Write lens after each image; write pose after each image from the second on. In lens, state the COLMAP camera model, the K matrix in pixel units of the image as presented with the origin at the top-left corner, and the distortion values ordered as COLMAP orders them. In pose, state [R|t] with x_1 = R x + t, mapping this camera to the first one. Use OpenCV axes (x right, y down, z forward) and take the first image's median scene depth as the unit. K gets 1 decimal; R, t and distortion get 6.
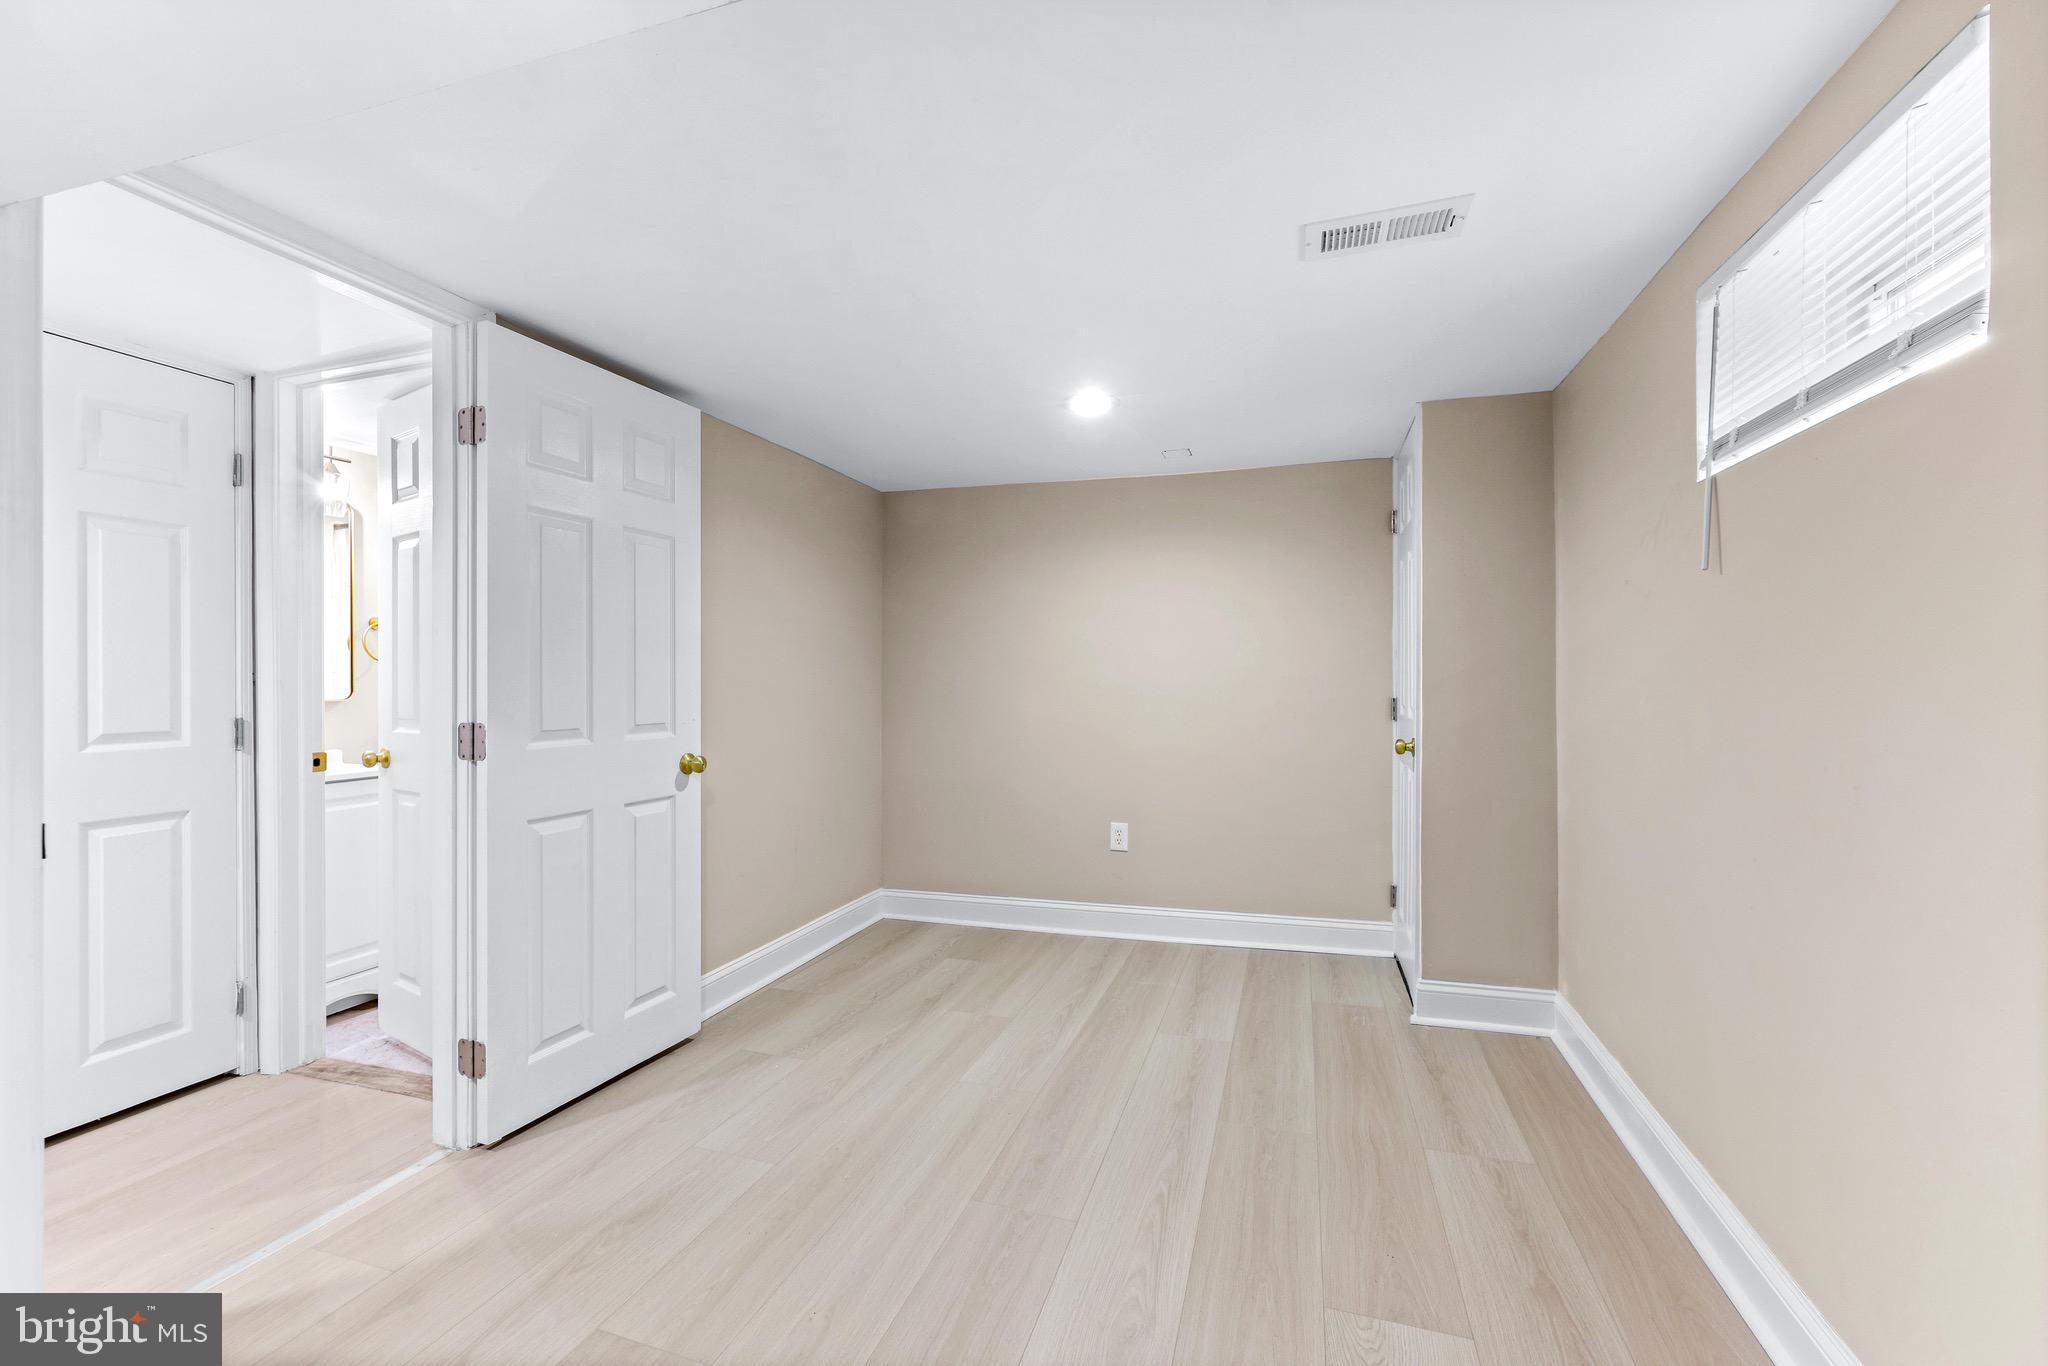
lens RADIAL K [[848.2, 0, 1024.0], [0, 848.2, 683.0], [0, 0, 1]] dist [-0.000772, -0.000040]
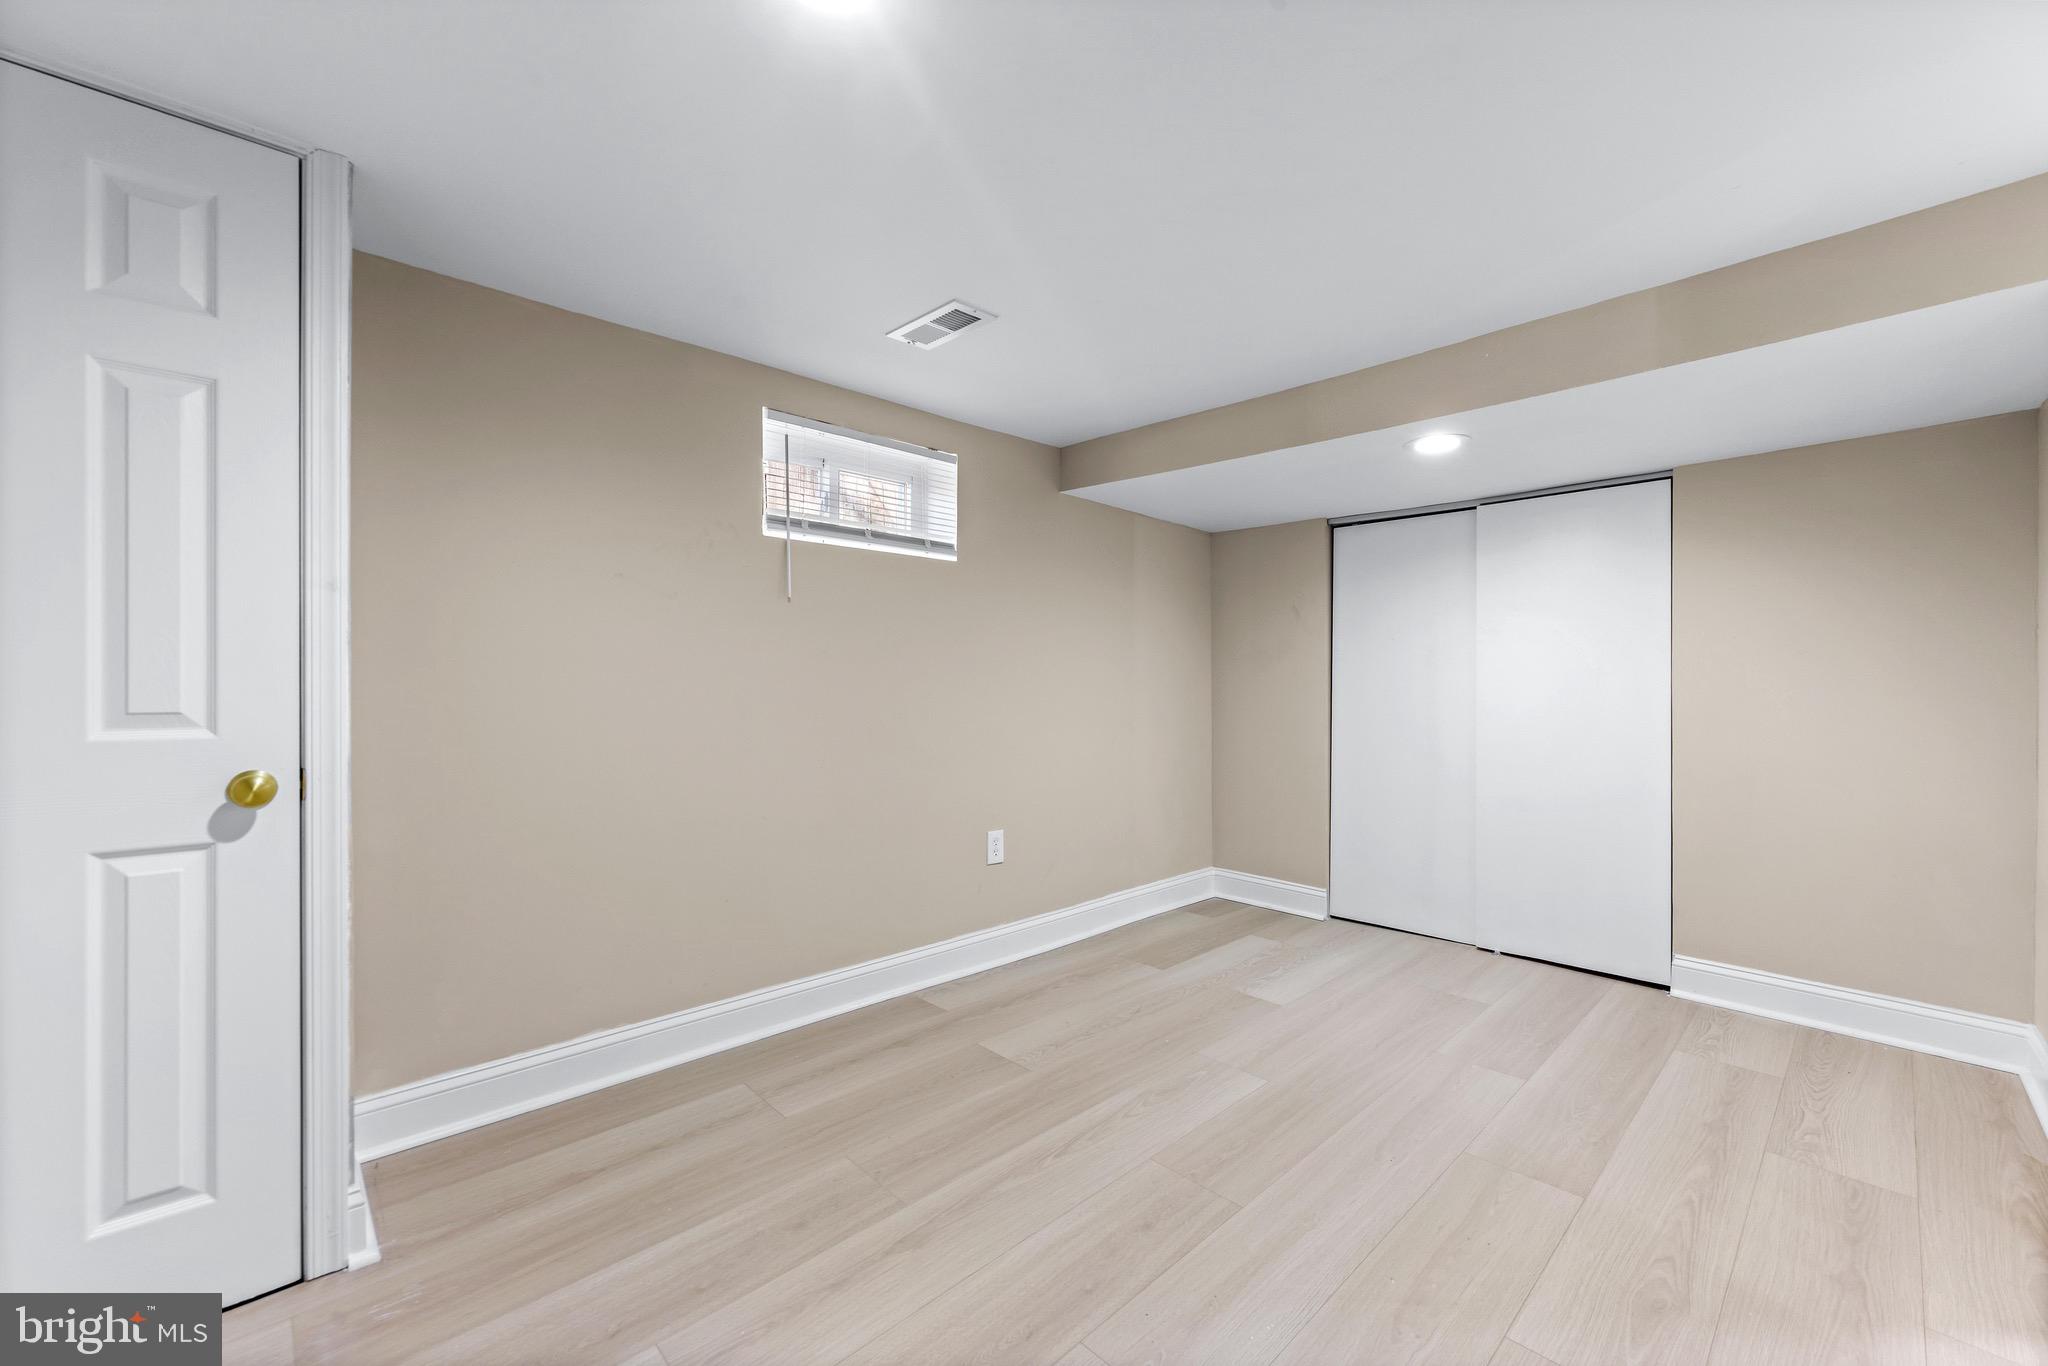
lens RADIAL K [[848.2, 0, 1024.0], [0, 848.2, 683.0], [0, 0, 1]] dist [-0.000772, -0.000040]
pose [[-0.888308, 0.000919, 0.459248, -0.262561], [0.002796, 0.999990, 0.003405, 0.019472], [-0.459240, 0.004309, -0.888302, 1.820522]]
